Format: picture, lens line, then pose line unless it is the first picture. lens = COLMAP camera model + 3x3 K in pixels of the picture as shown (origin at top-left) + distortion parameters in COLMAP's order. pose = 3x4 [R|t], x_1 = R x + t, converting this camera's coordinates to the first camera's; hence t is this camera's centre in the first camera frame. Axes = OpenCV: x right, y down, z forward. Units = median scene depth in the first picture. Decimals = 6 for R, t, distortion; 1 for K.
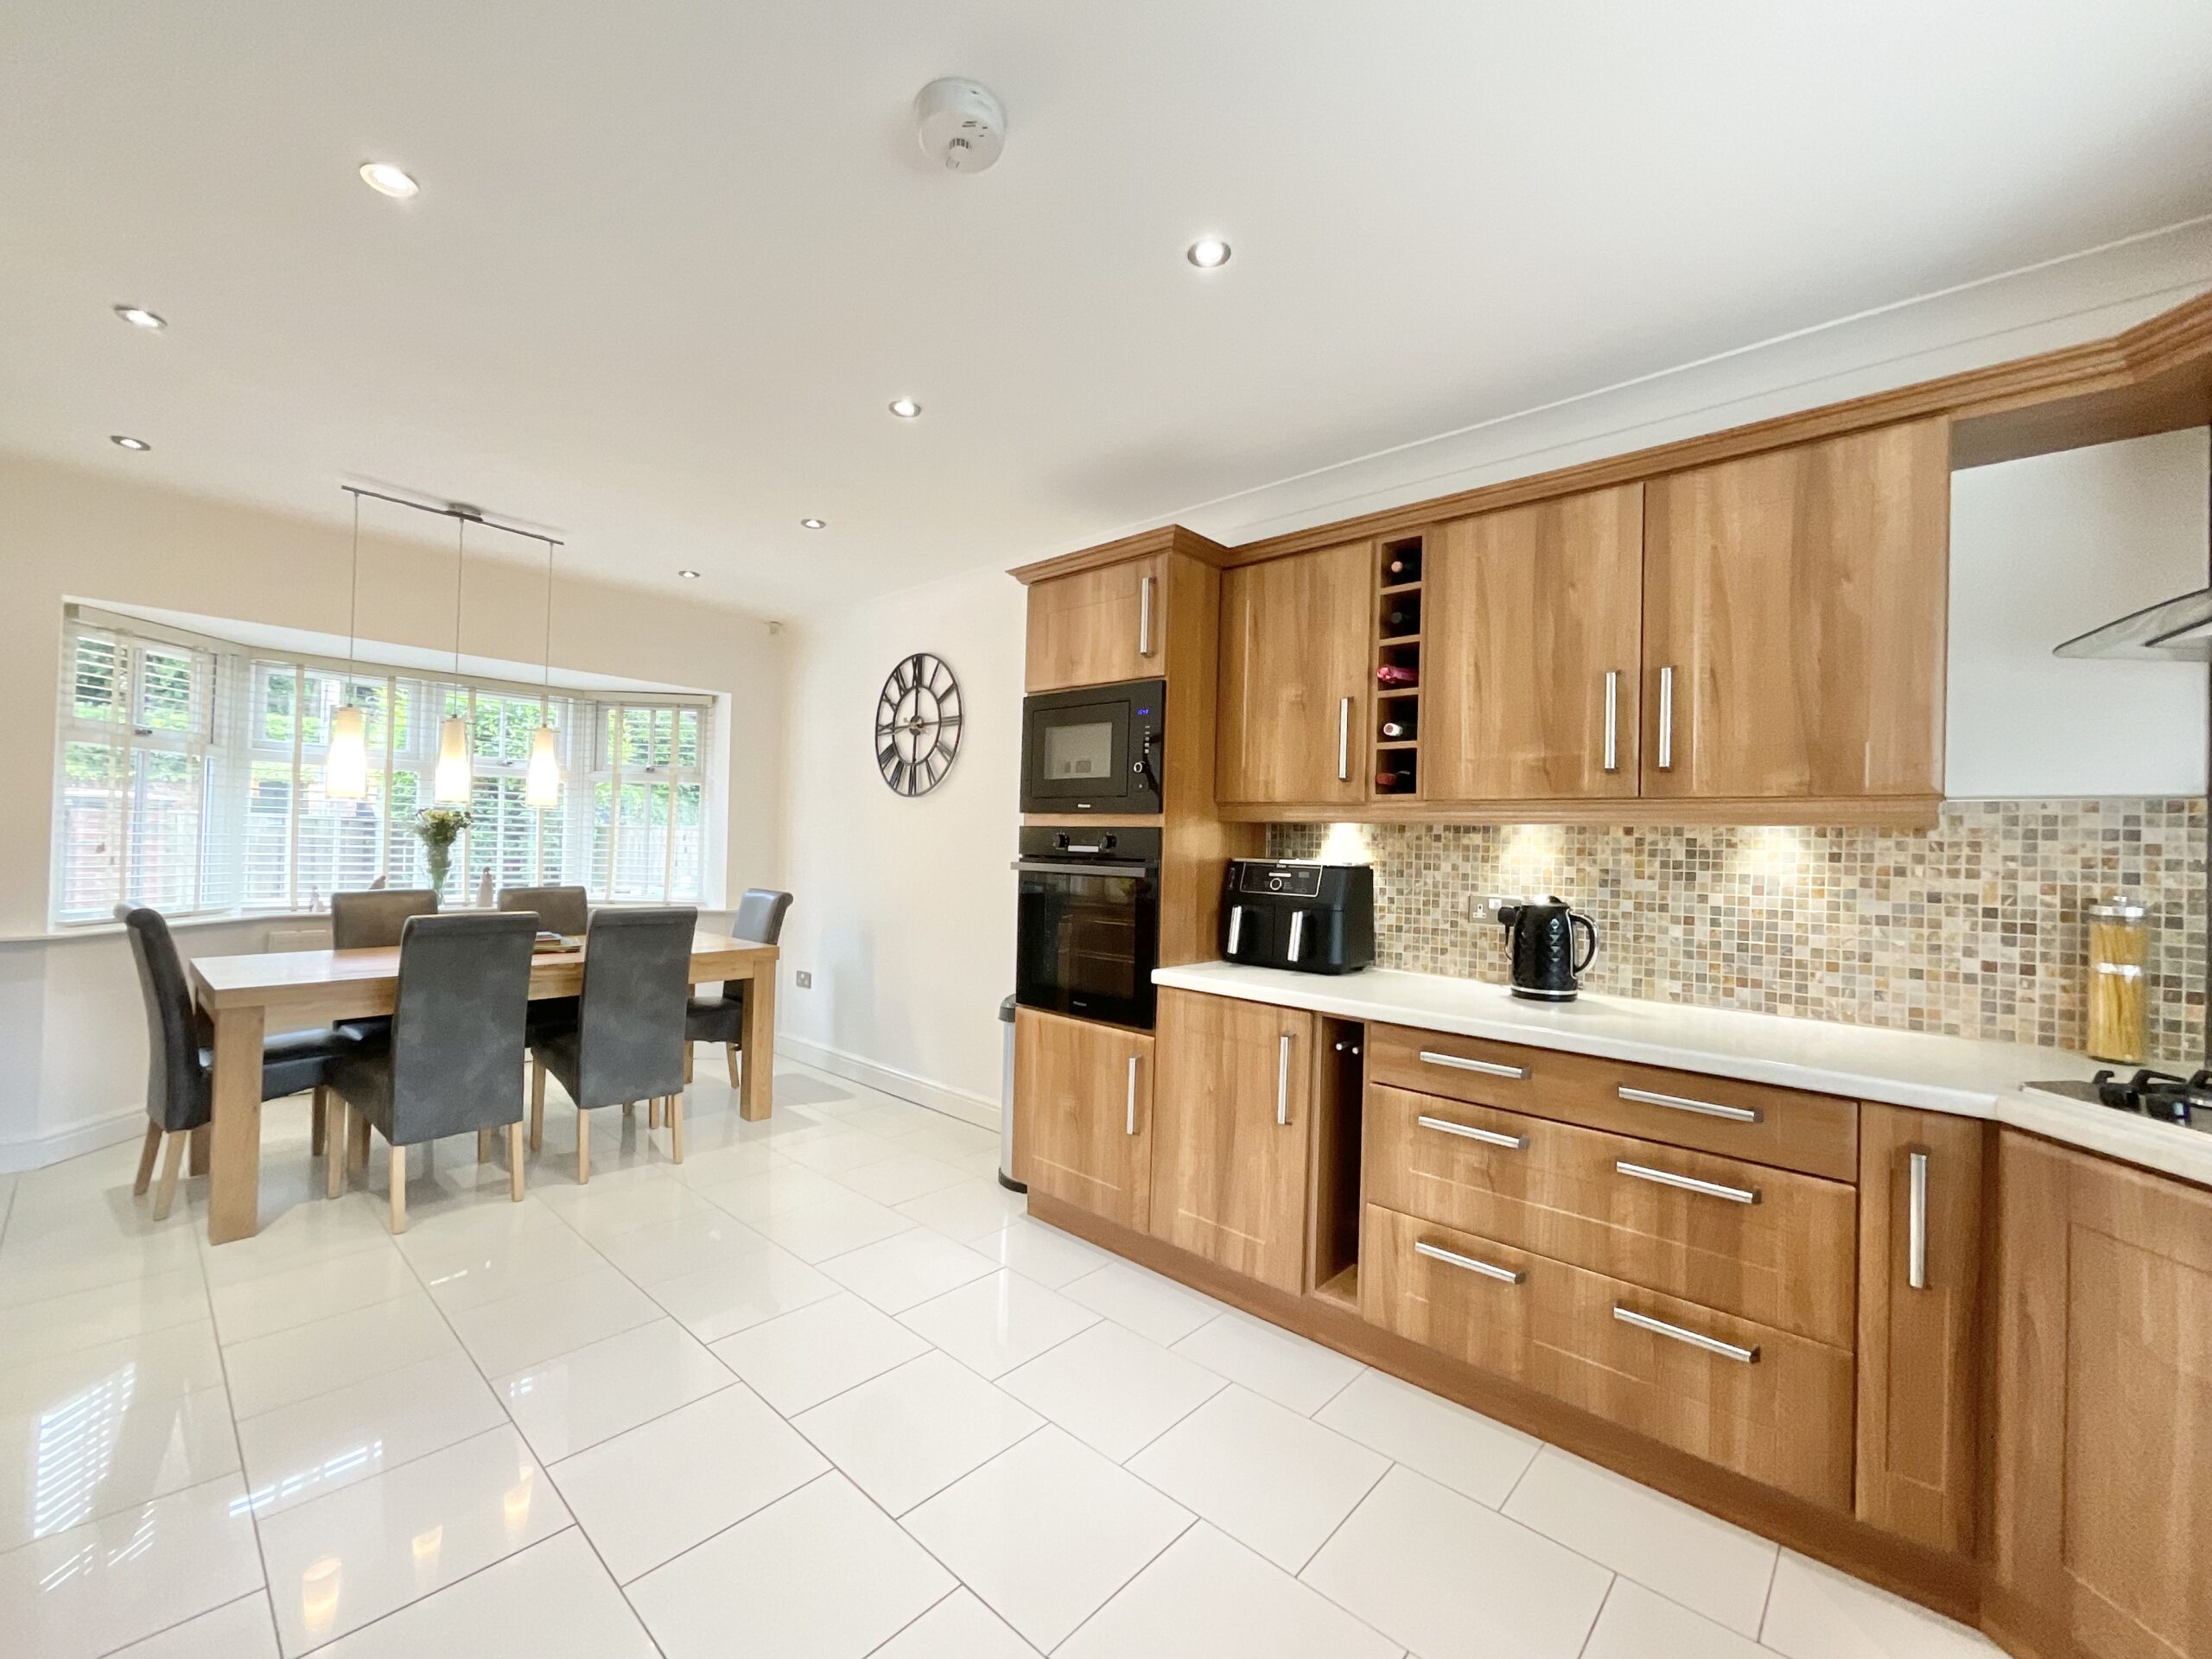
lens RADIAL K [[905.5, 0, 1102.4], [0, 905.5, 833.1], [0, 0, 1]] dist [0.001133, 0.000036]
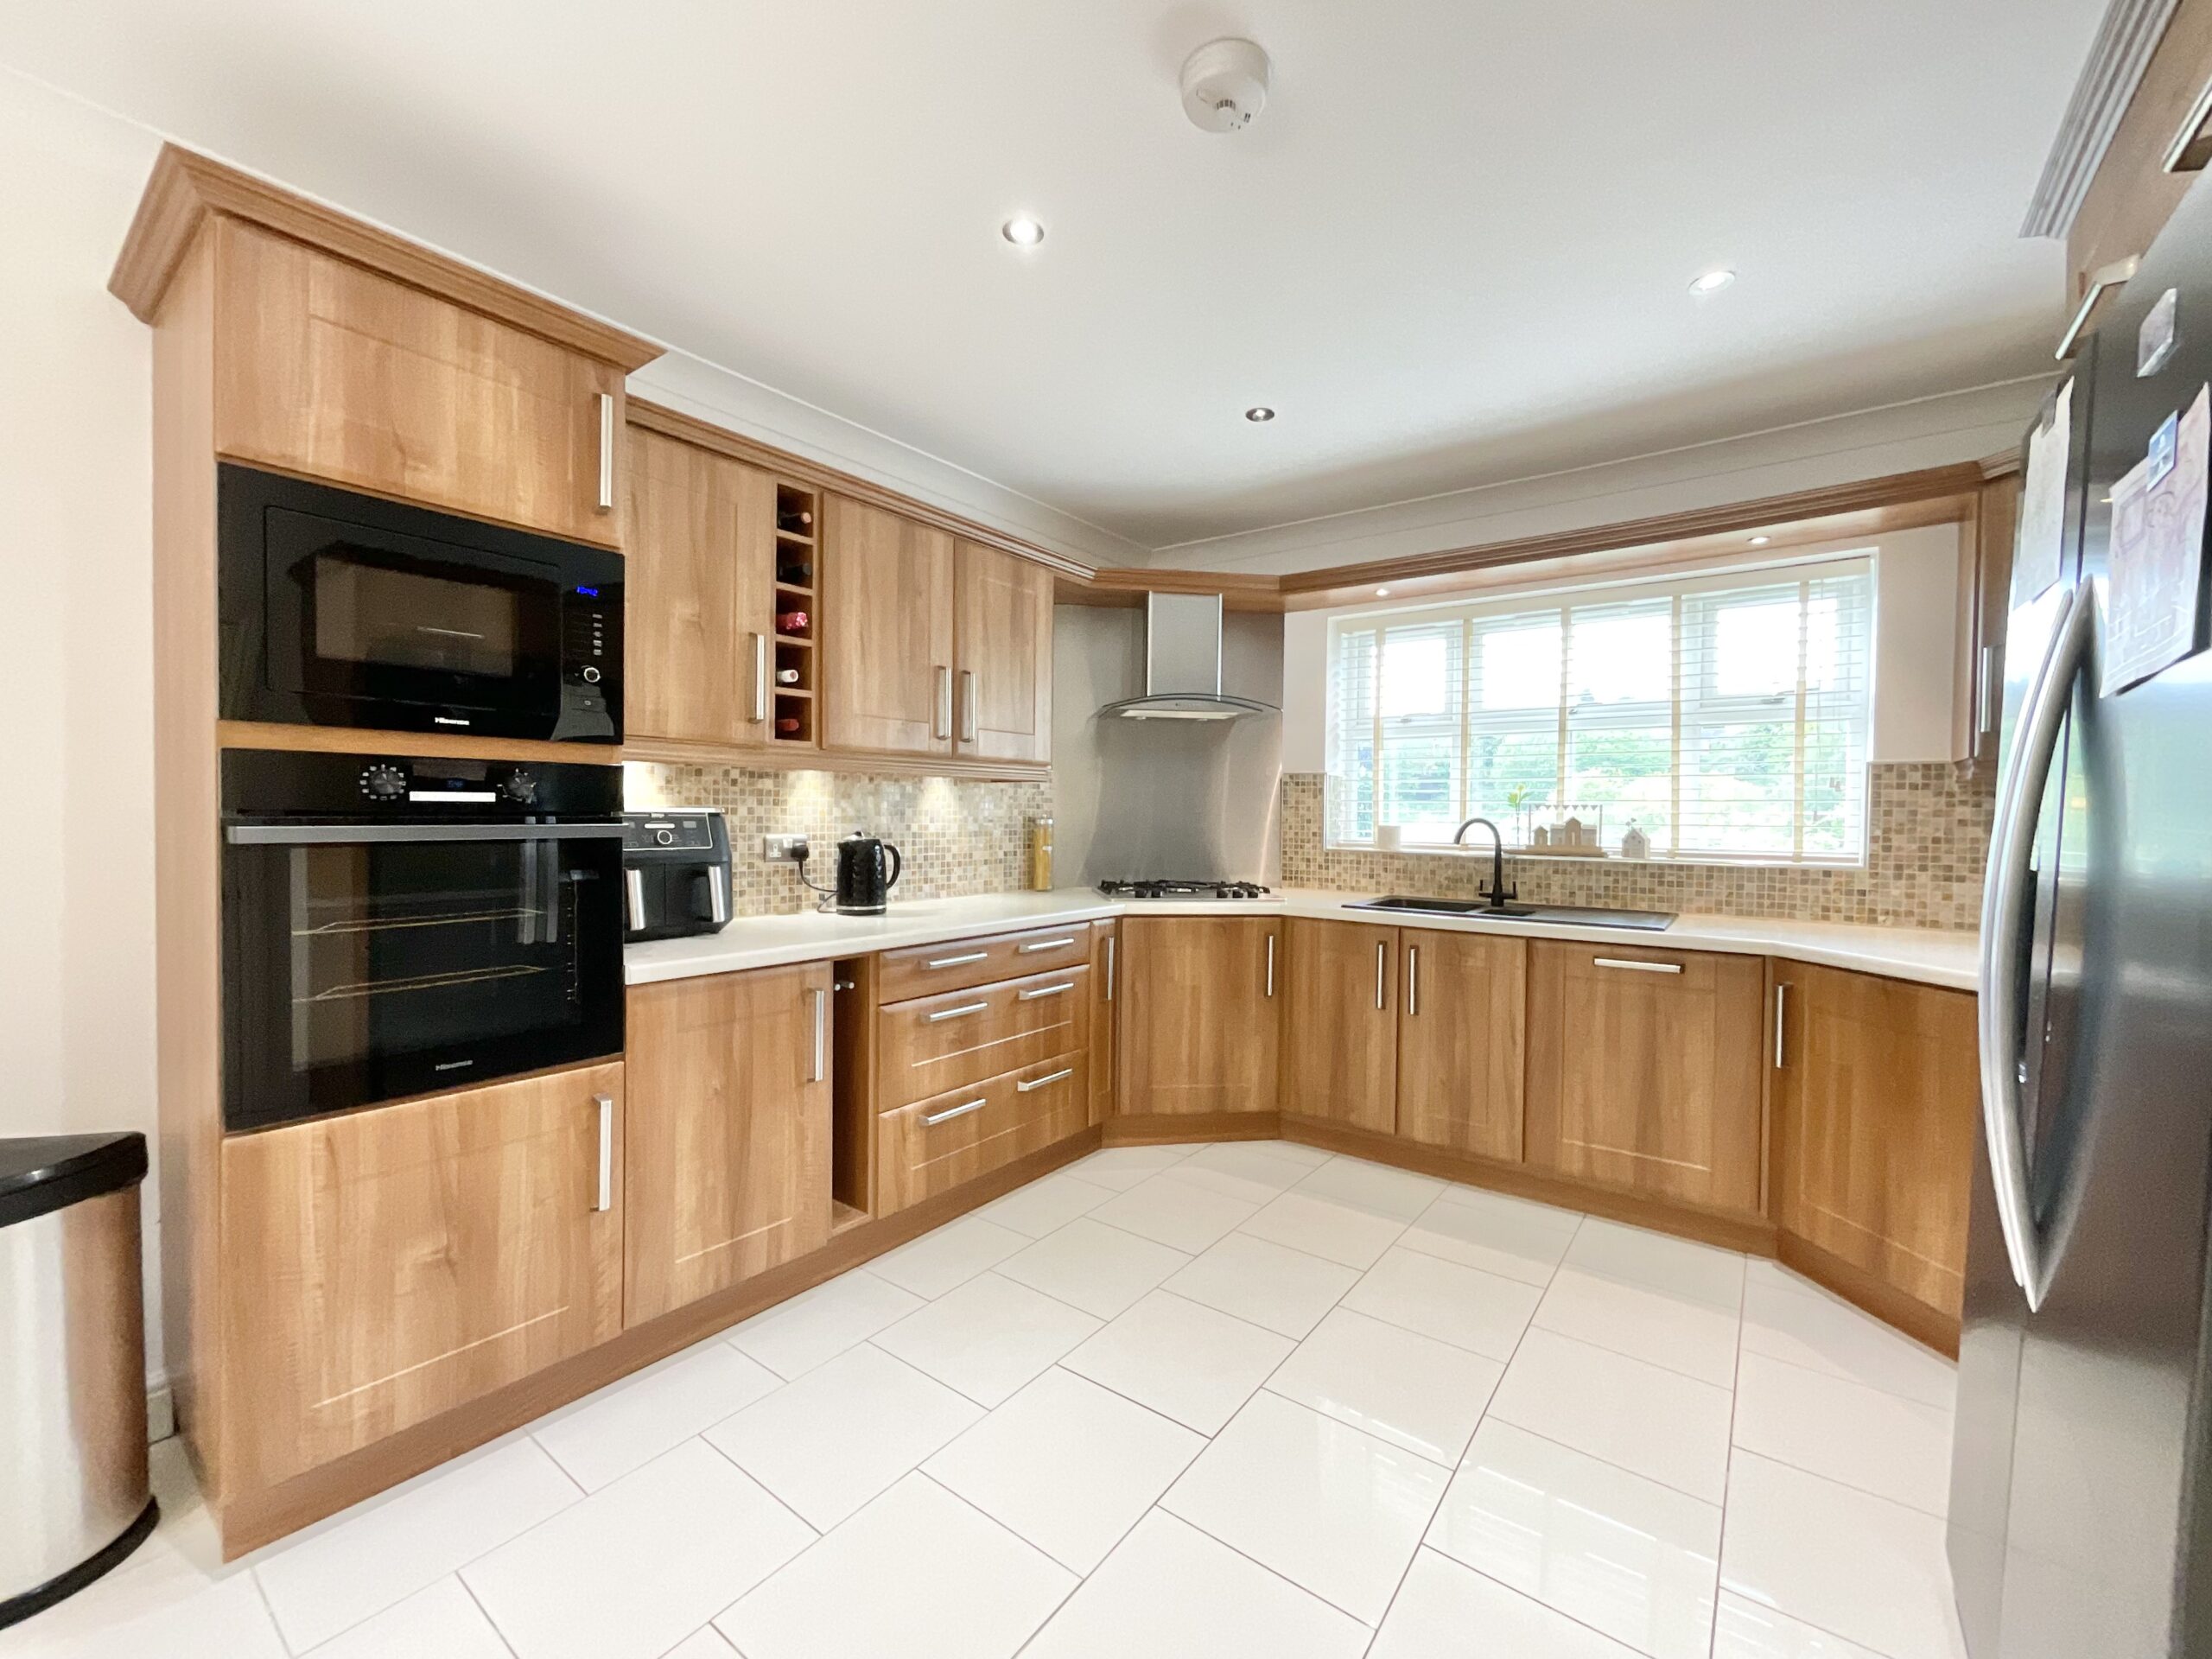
lens RADIAL K [[905.5, 0, 1105.1], [0, 905.5, 831.0], [0, 0, 1]] dist [0.001133, 0.000036]
pose [[-0.089782, -0.047873, 0.994810, -0.703456], [-0.022623, 0.998684, 0.046018, 0.003929], [-0.995704, -0.018374, -0.090747, 0.715191]]
